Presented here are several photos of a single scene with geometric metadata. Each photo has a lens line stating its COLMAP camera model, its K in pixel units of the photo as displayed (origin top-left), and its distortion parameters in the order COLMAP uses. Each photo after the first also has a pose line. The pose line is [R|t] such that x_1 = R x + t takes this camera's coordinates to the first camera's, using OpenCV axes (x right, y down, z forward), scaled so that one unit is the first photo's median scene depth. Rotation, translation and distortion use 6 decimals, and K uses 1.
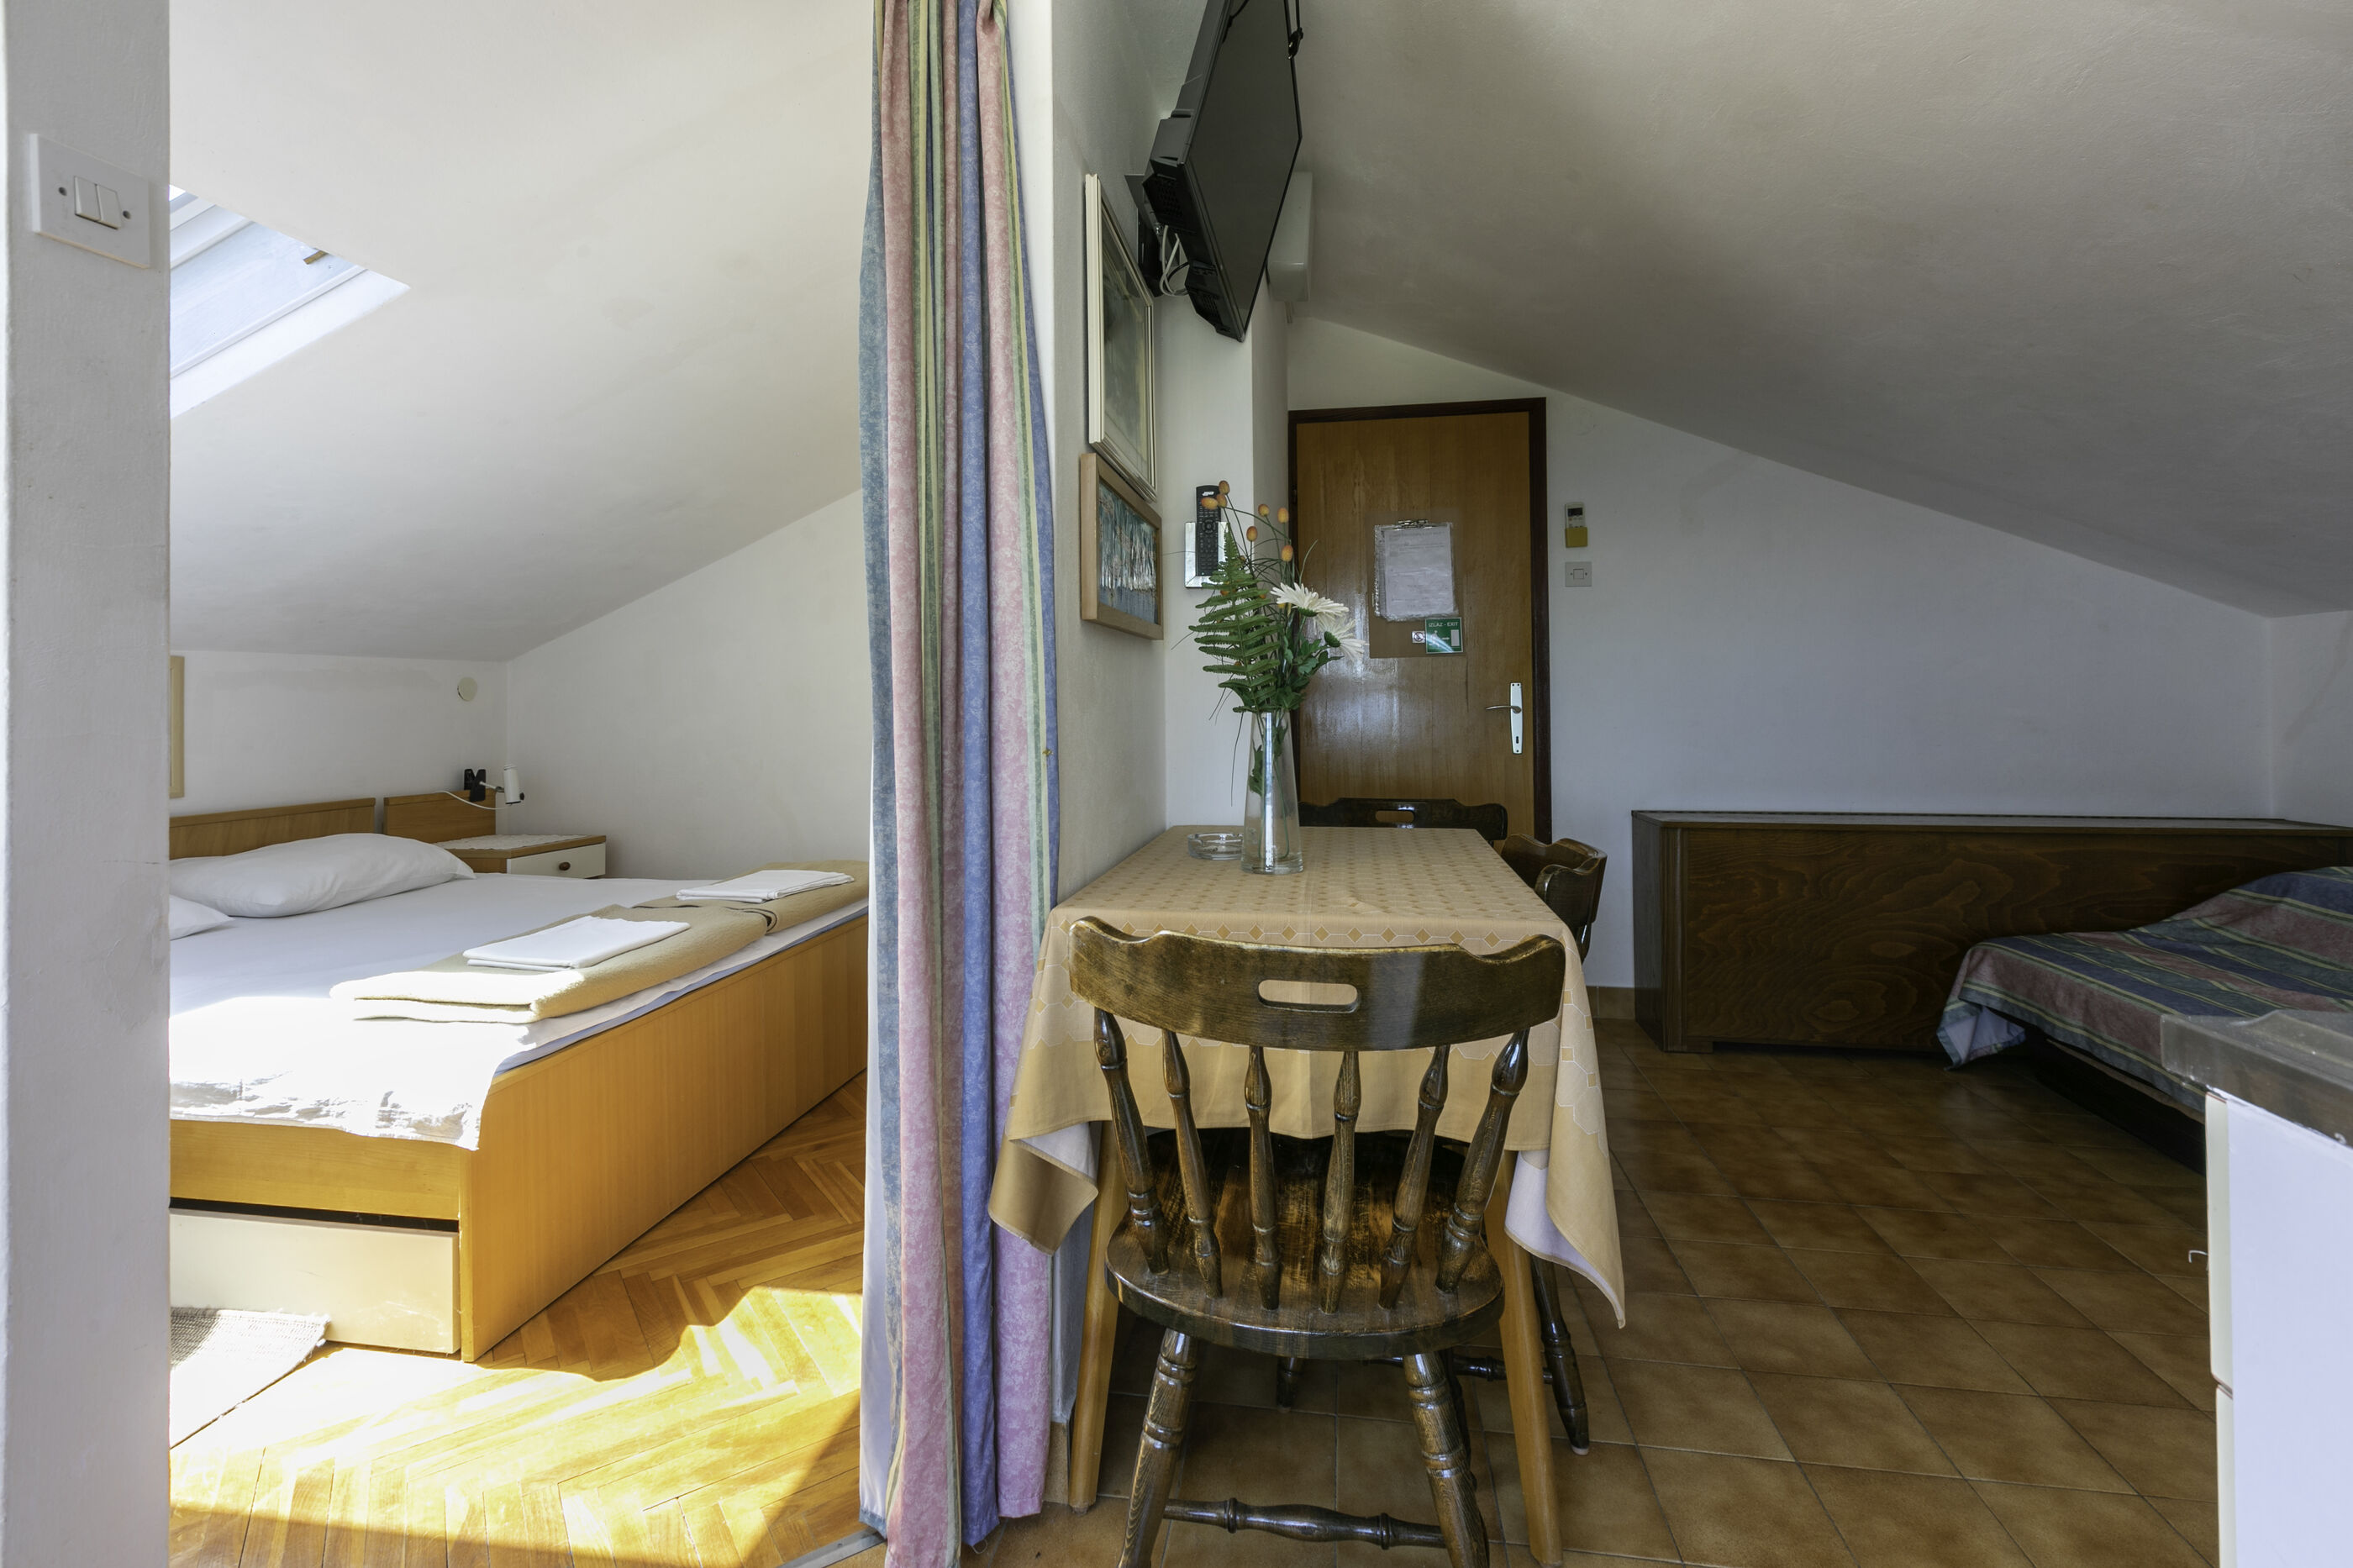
lens RADIAL K [[1074.7, 0, 1174.7], [0, 1074.7, 683.4], [0, 0, 1]] dist [0.000071, -0.000127]
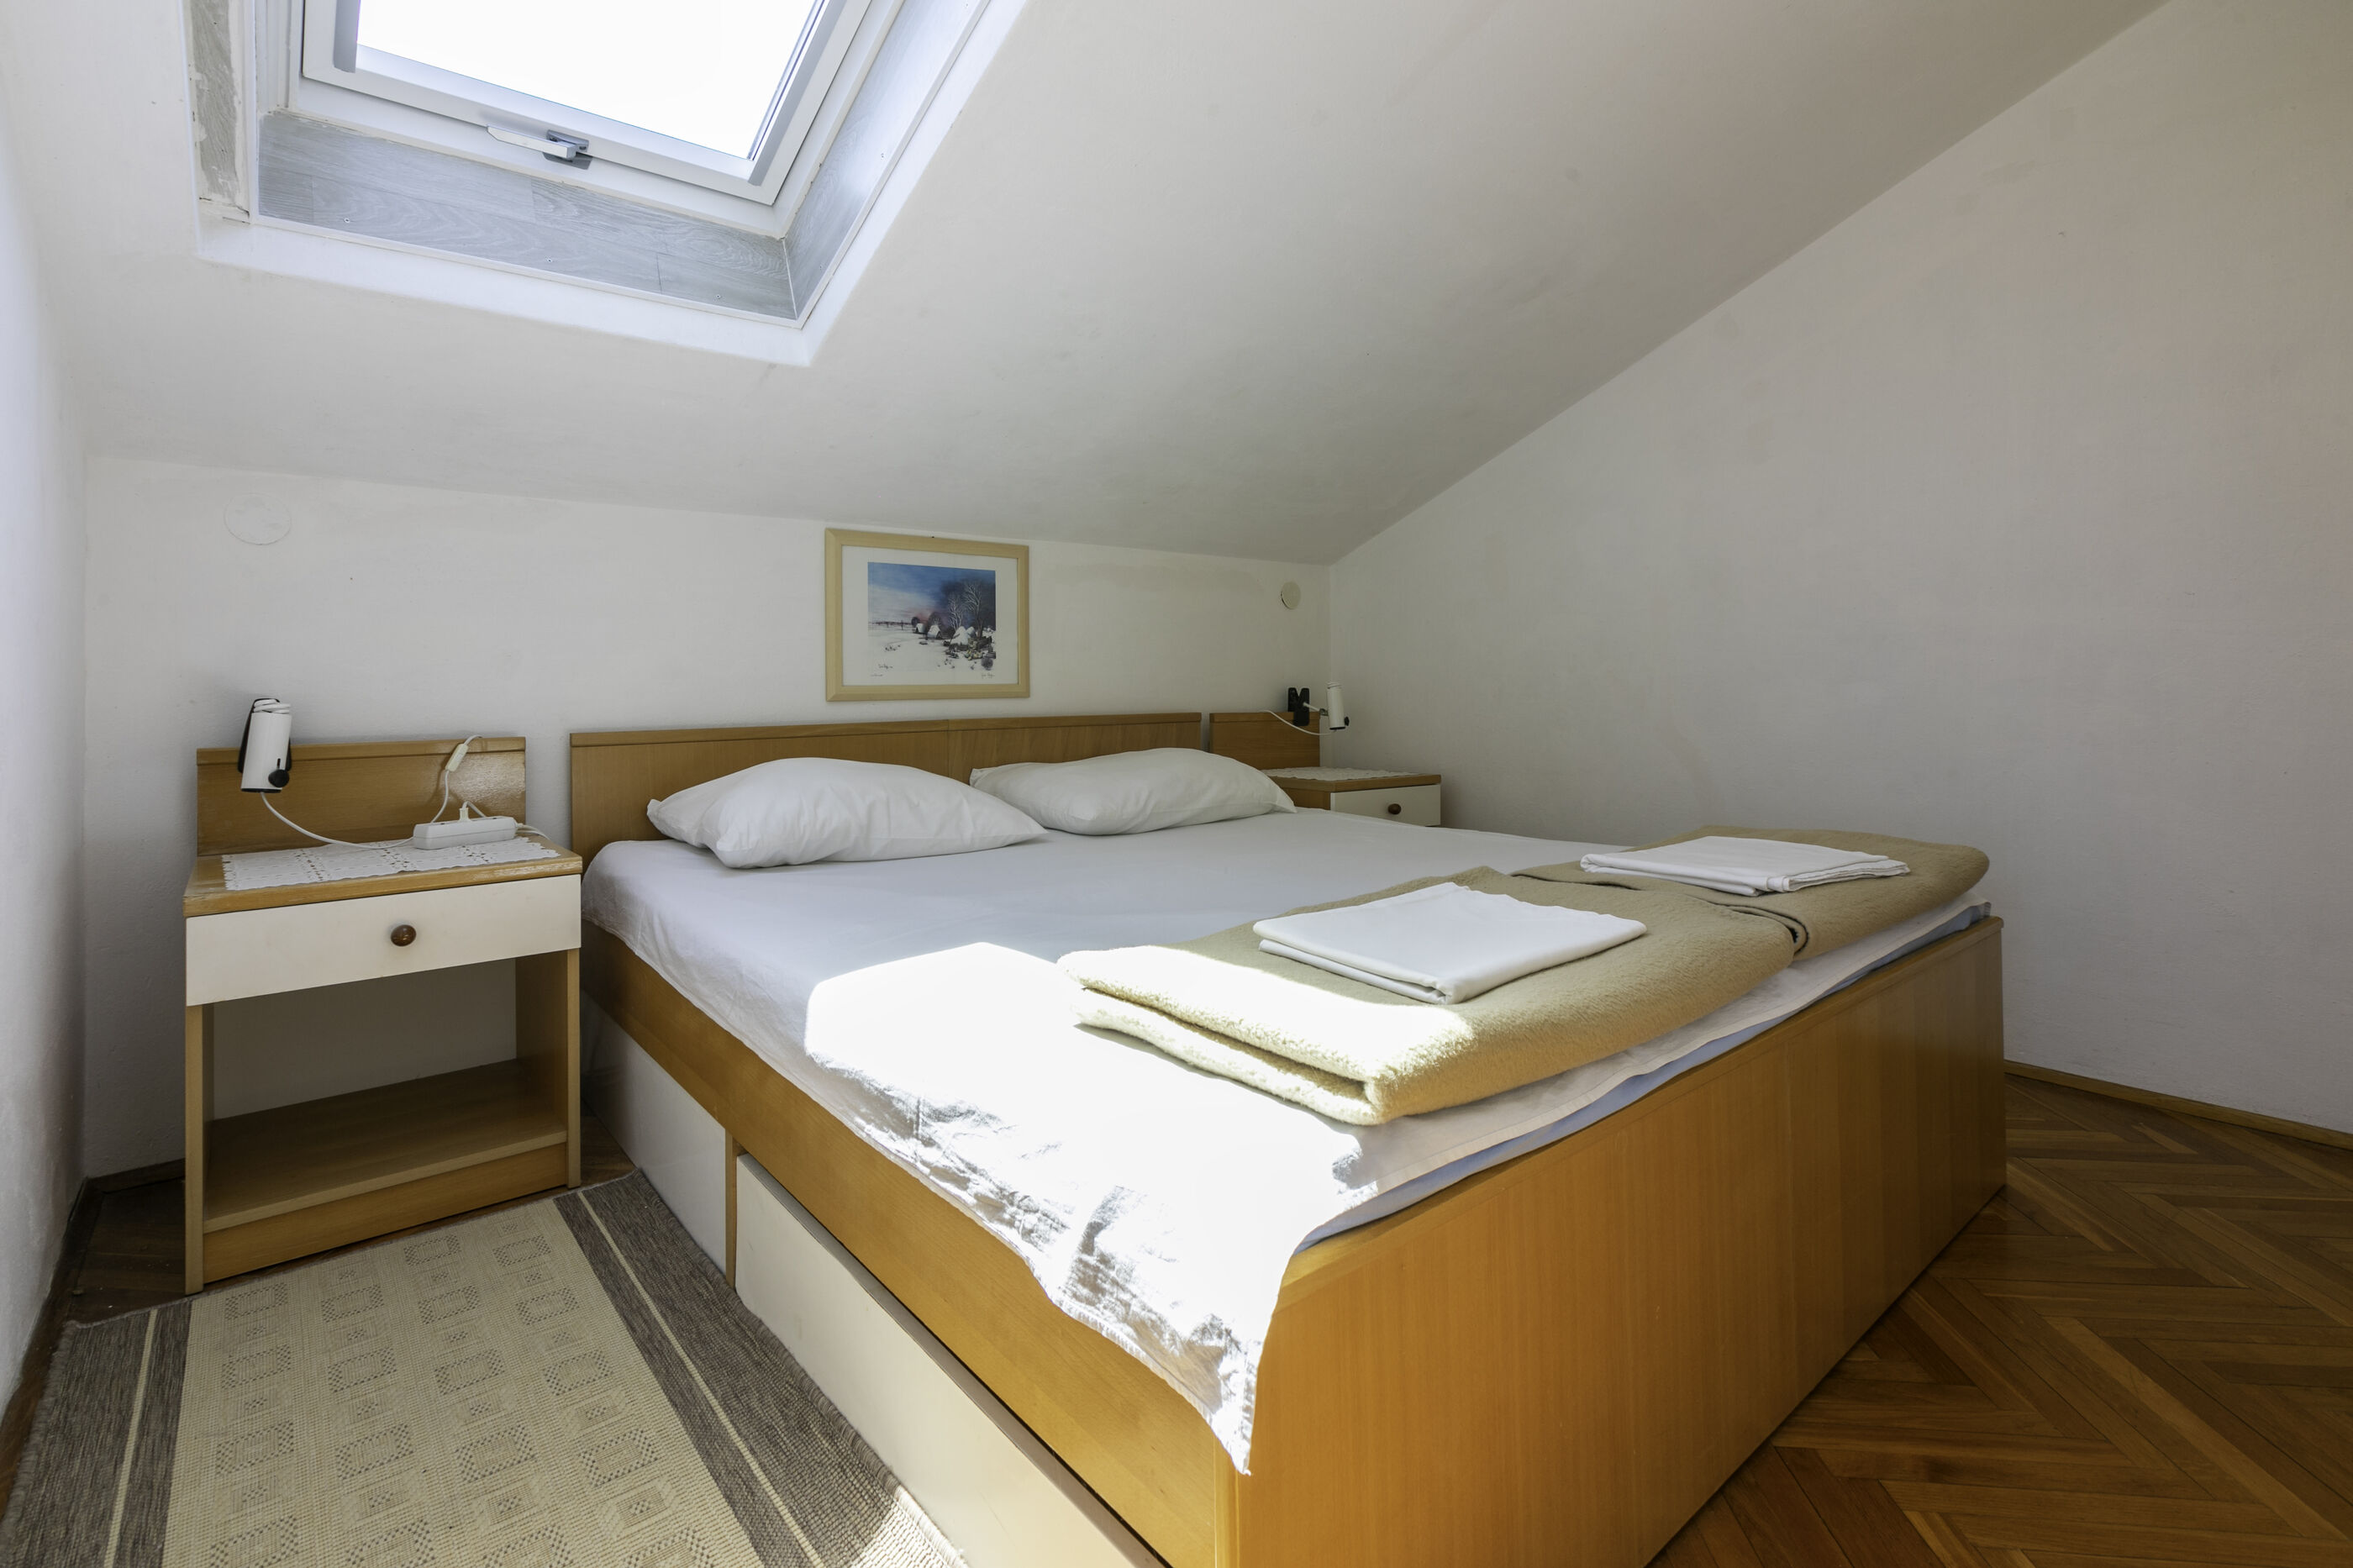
lens RADIAL K [[1074.7, 0, 1174.7], [0, 1074.7, 683.4], [0, 0, 1]] dist [0.000071, -0.000127]
pose [[0.761862, 0.003523, -0.647730, -0.113053], [0.009565, 0.999815, 0.016688, 0.039557], [0.647669, -0.018909, 0.761687, 0.186678]]
